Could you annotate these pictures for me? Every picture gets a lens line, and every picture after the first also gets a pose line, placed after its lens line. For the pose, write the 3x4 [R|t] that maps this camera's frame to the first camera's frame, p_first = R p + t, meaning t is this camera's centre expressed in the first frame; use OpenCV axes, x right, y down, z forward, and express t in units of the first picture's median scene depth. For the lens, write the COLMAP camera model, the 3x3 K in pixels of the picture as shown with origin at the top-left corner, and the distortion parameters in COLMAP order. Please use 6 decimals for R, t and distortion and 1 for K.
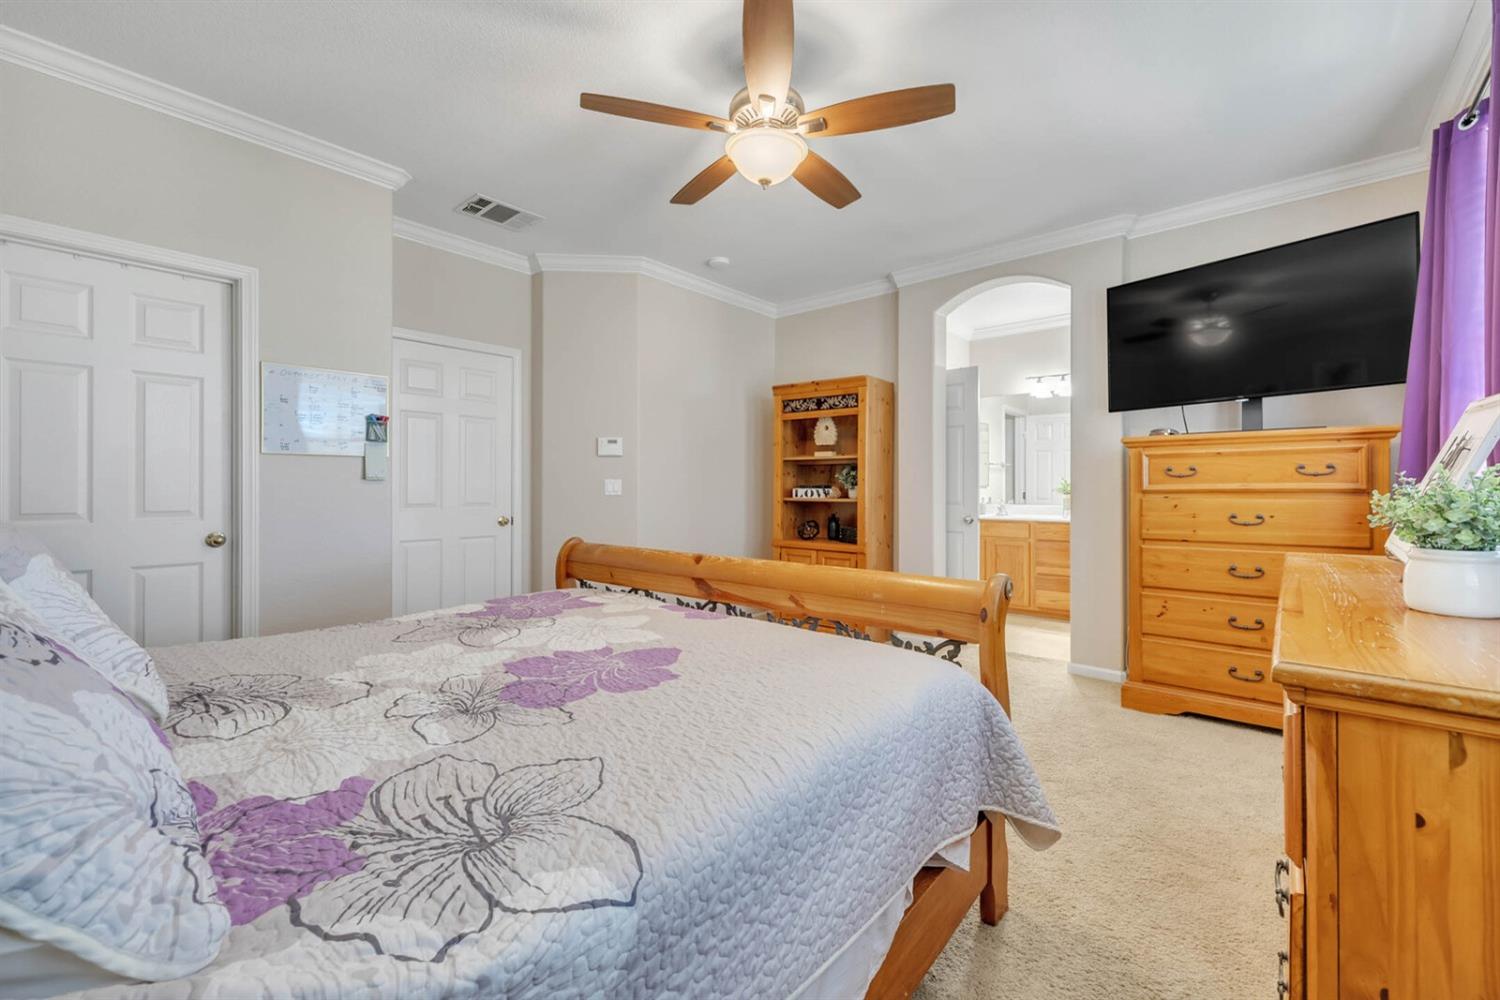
lens RADIAL K [[627.7, 0, 747.4], [0, 627.7, 492.4], [0, 0, 1]] dist [-0.013755, -0.000188]
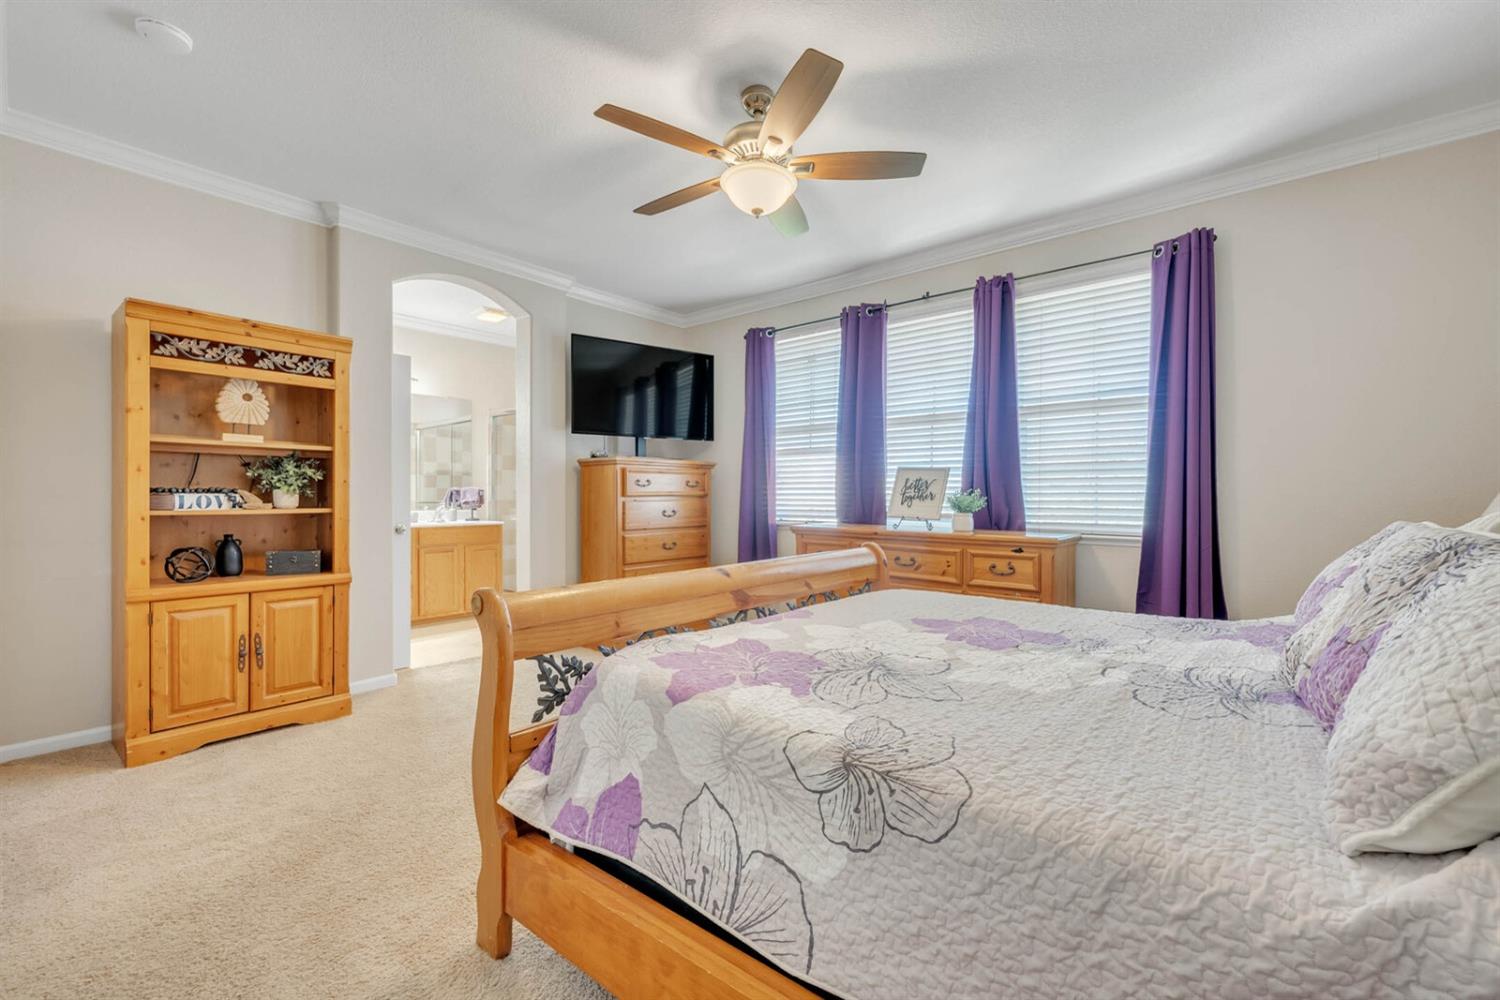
lens RADIAL K [[632.4, 0, 750.0], [0, 632.4, 500.0], [0, 0, 1]] dist [0.000773, -0.000016]
pose [[-0.018561, -0.007563, 0.999799, -0.525318], [0.007427, 0.999943, 0.007702, -0.001222], [-0.999800, 0.007568, -0.018504, 0.519904]]
